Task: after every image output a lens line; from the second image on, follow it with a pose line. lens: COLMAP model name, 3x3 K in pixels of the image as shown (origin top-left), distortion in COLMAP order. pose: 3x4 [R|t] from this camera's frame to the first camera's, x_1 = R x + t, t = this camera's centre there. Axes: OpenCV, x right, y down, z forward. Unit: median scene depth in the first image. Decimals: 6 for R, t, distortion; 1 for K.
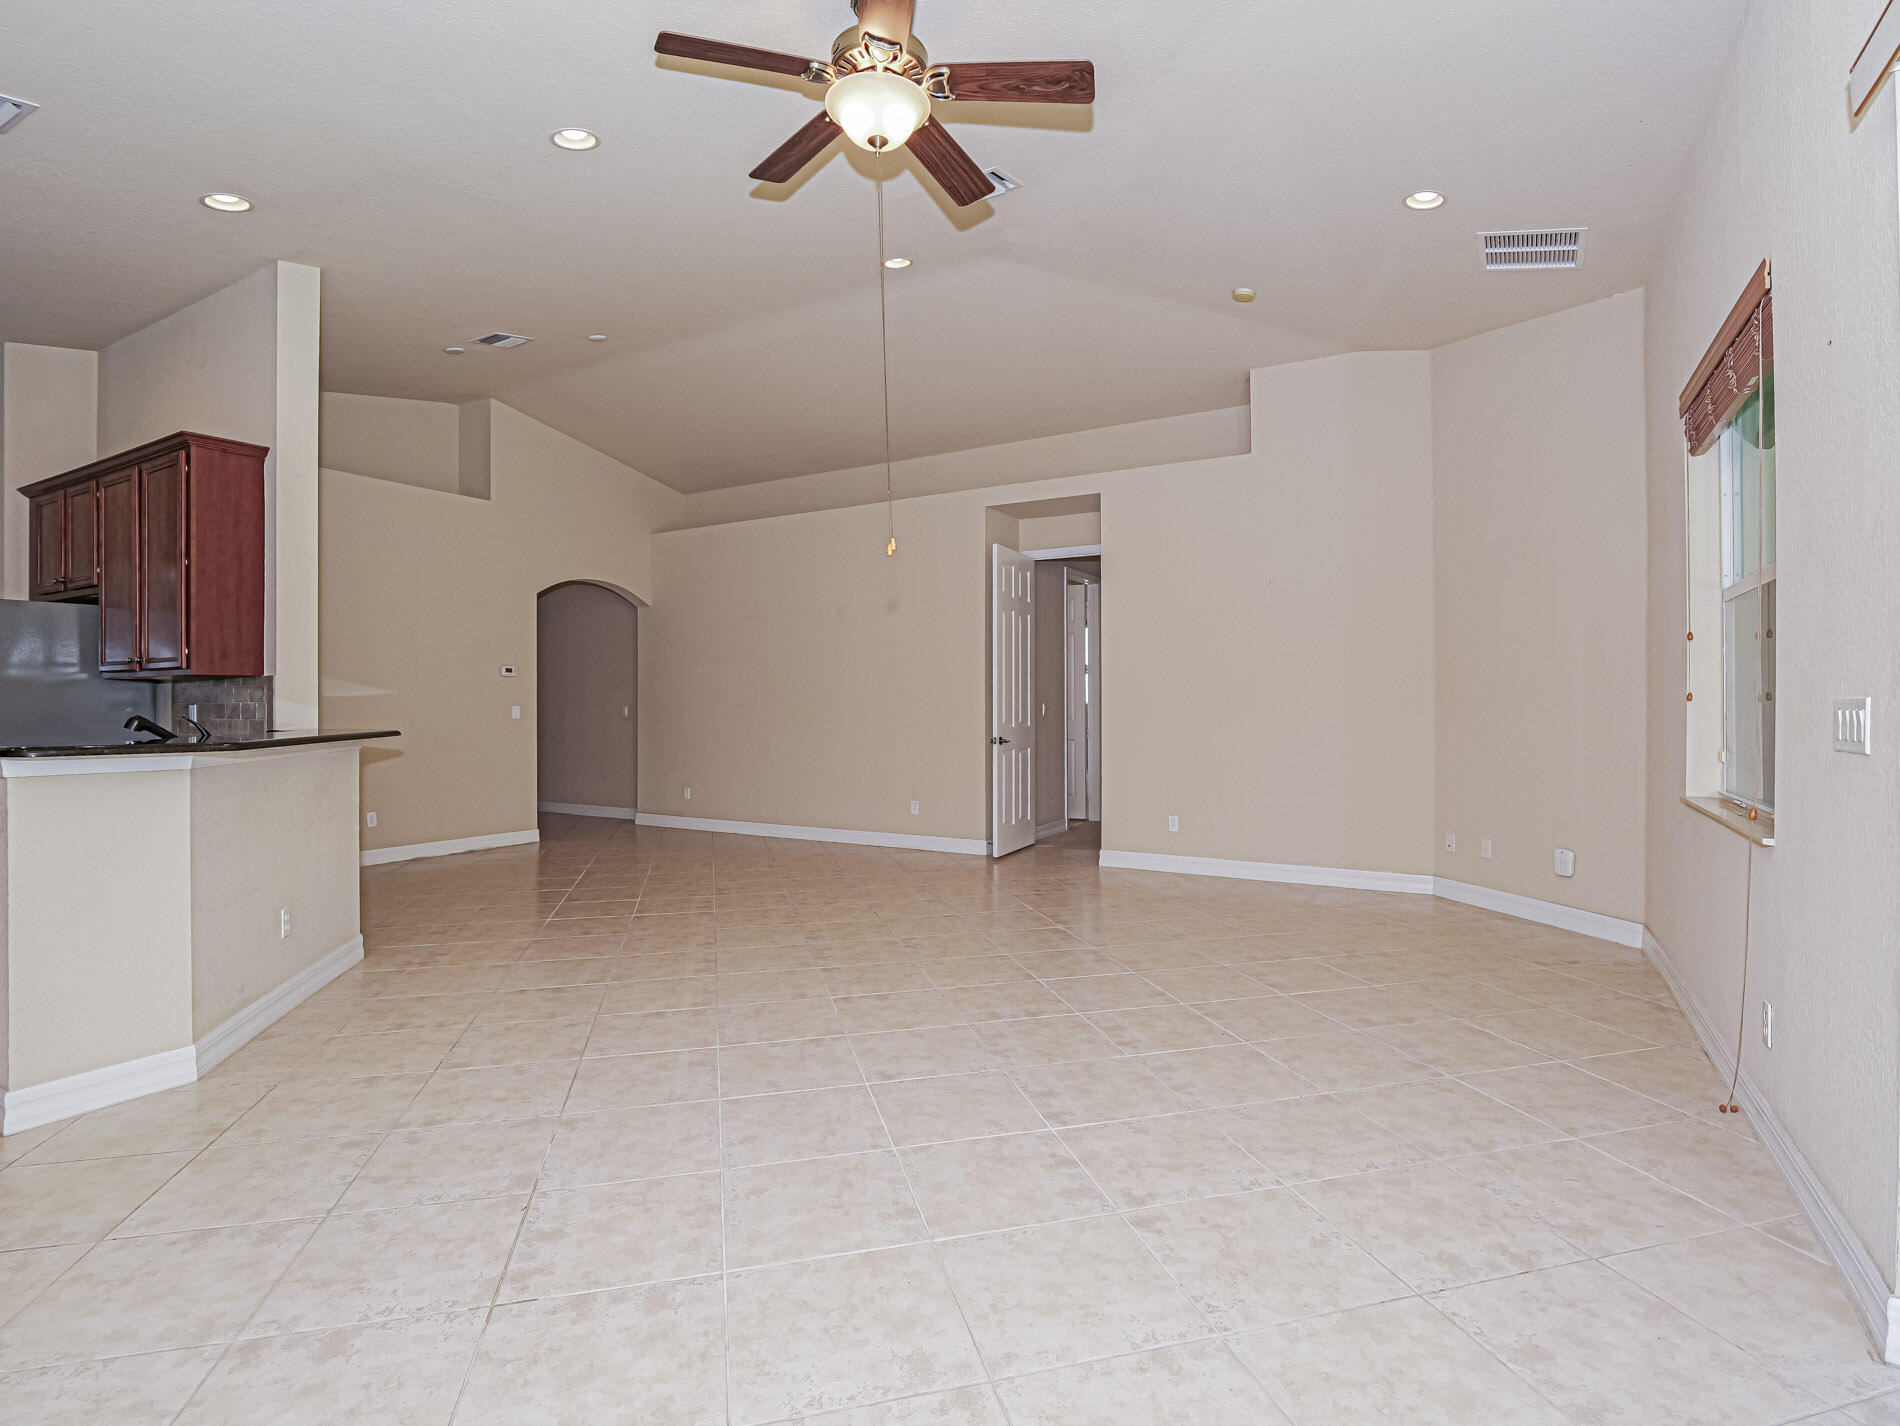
lens RADIAL K [[931.3, 0, 952.8], [0, 931.3, 699.2], [0, 0, 1]] dist [-0.019087, 0.001481]
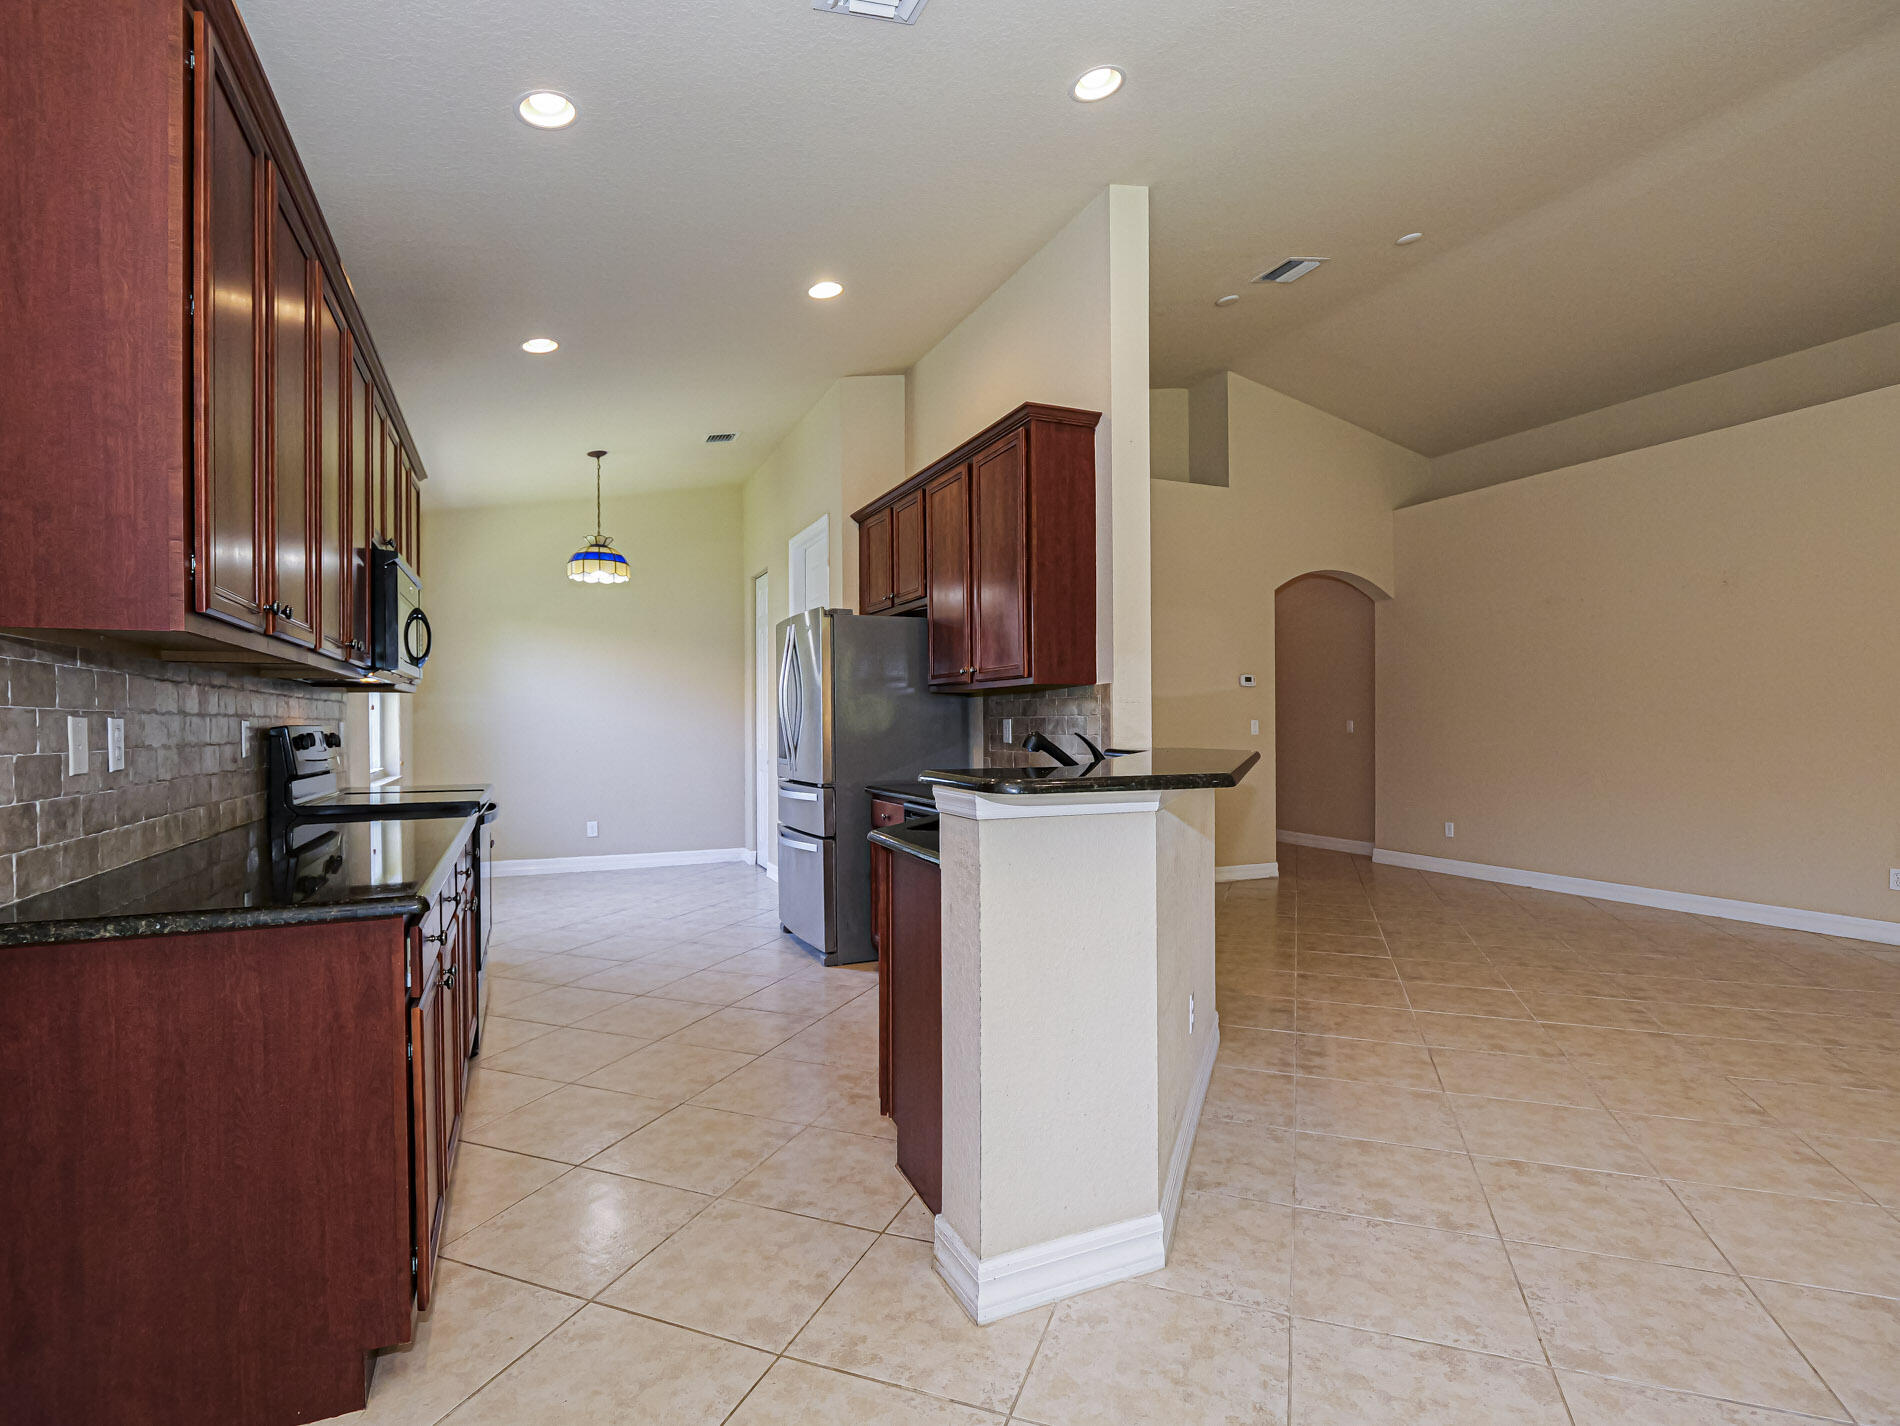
lens RADIAL K [[931.3, 0, 957.7], [0, 931.3, 710.6], [0, 0, 1]] dist [-0.019087, 0.001481]
pose [[0.817674, -0.009423, -0.575605, -0.369478], [0.007267, 0.999955, -0.006046, 0.003138], [0.575636, 0.000760, 0.817706, 0.233390]]
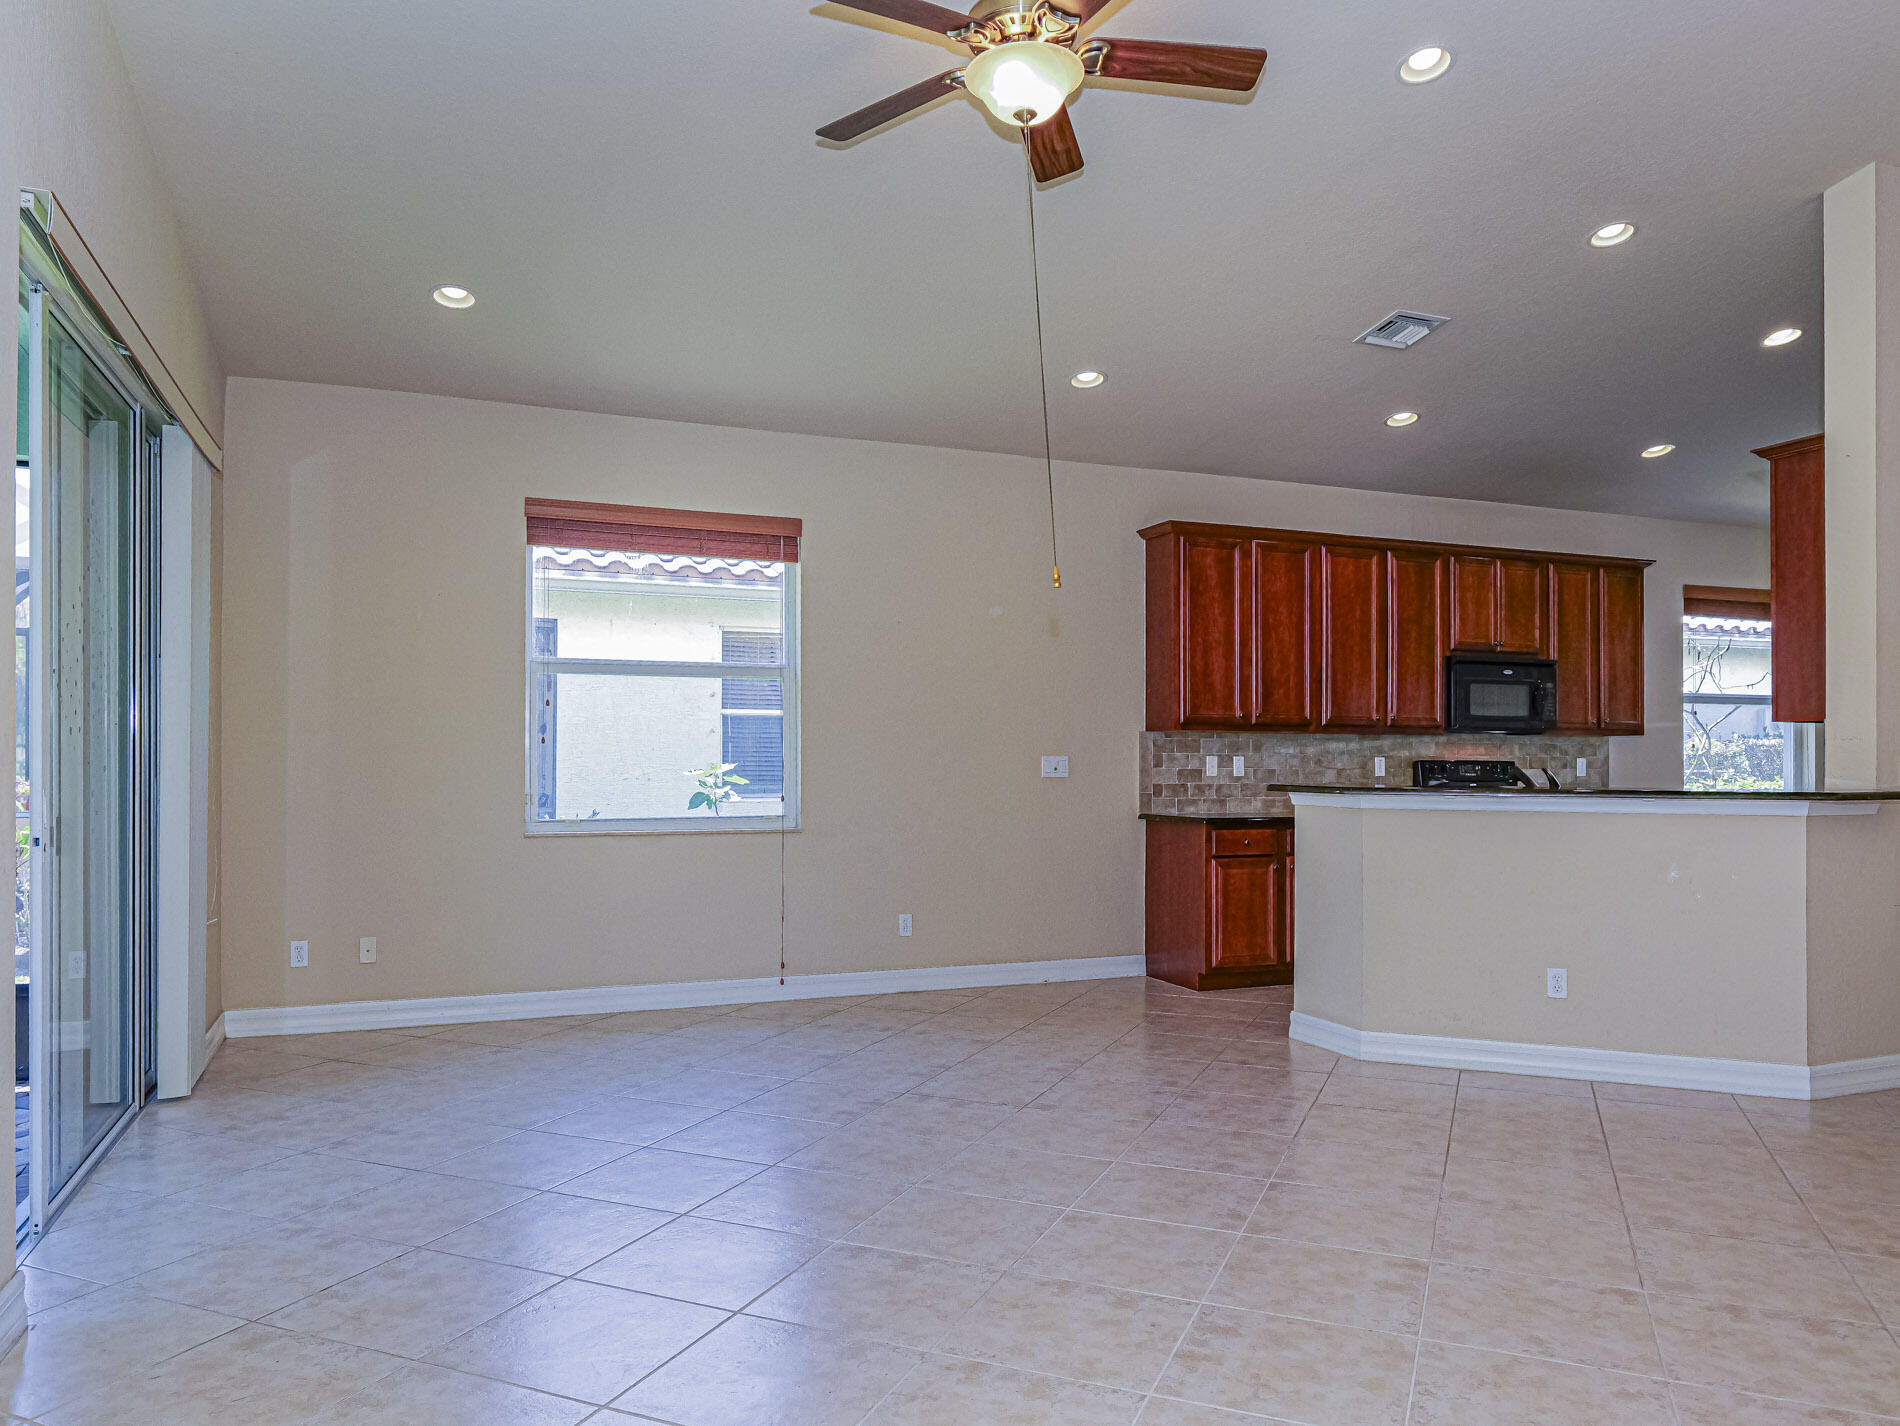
lens RADIAL K [[1306.4, 0, 954.3], [0, 1306.4, 751.3], [0, 0, 1]] dist [0.004954, -0.001891]
pose [[-0.614649, -0.004955, -0.788785, 0.608787], [0.005721, 0.999926, -0.010739, 0.009697], [0.788780, -0.011114, -0.614575, 1.112657]]
